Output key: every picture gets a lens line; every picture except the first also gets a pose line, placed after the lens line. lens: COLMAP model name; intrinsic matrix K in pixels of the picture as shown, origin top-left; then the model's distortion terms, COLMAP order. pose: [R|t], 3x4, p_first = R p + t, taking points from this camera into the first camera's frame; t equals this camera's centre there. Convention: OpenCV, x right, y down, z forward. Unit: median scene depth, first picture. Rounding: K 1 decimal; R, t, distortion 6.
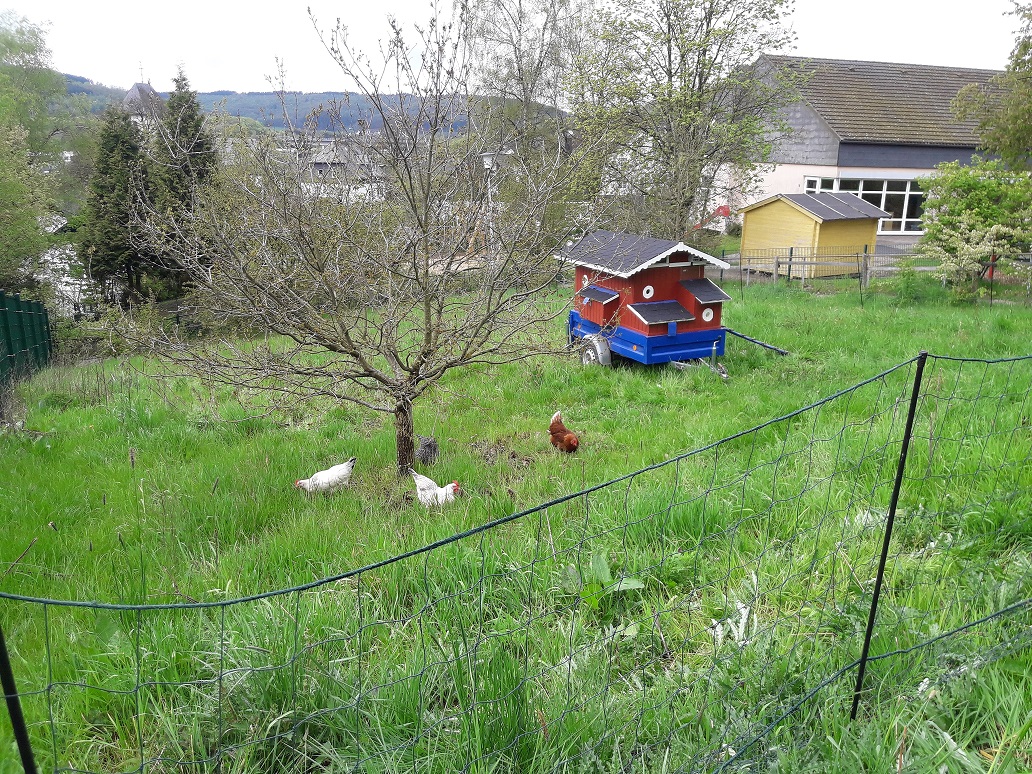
lens RADIAL K [[854.1, 0, 516.0], [0, 854.1, 387.0], [0, 0, 1]] dist [-0.010370, -0.005616]
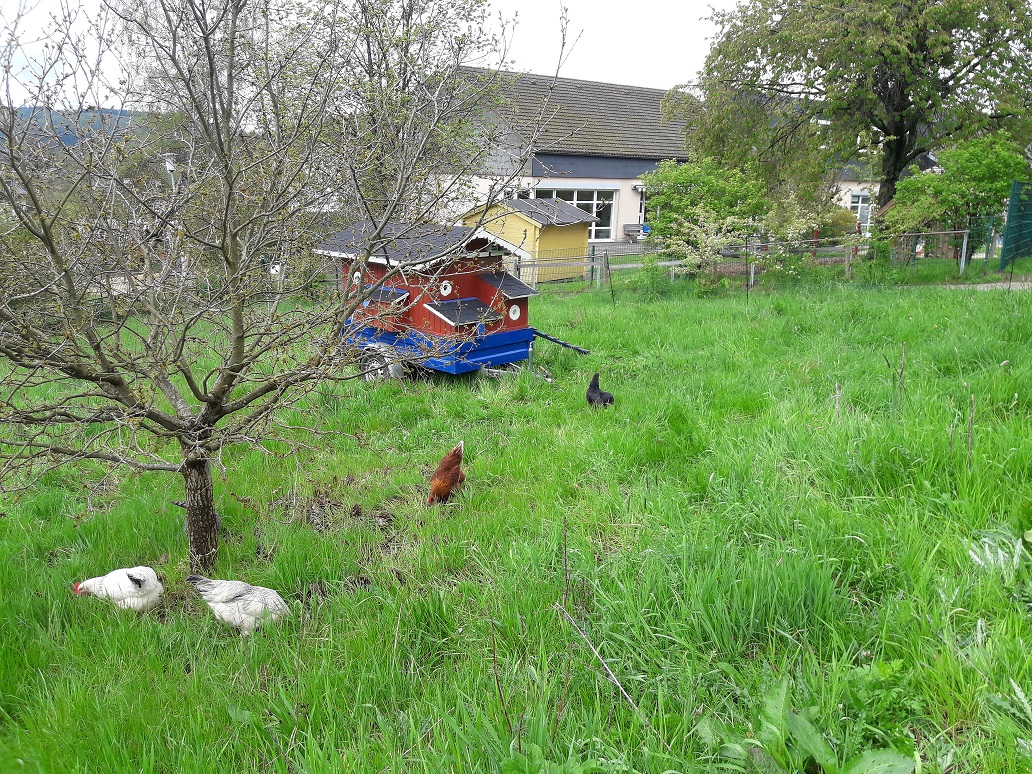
lens RADIAL K [[846.7, 0, 516.0], [0, 846.7, 387.0], [0, 0, 1]] dist [0.039434, -0.012410]
pose [[0.928921, -0.082454, 0.360980, -0.086145], [0.091800, 0.995739, -0.008788, -0.001688], [-0.358717, 0.041301, 0.932532, 0.200131]]
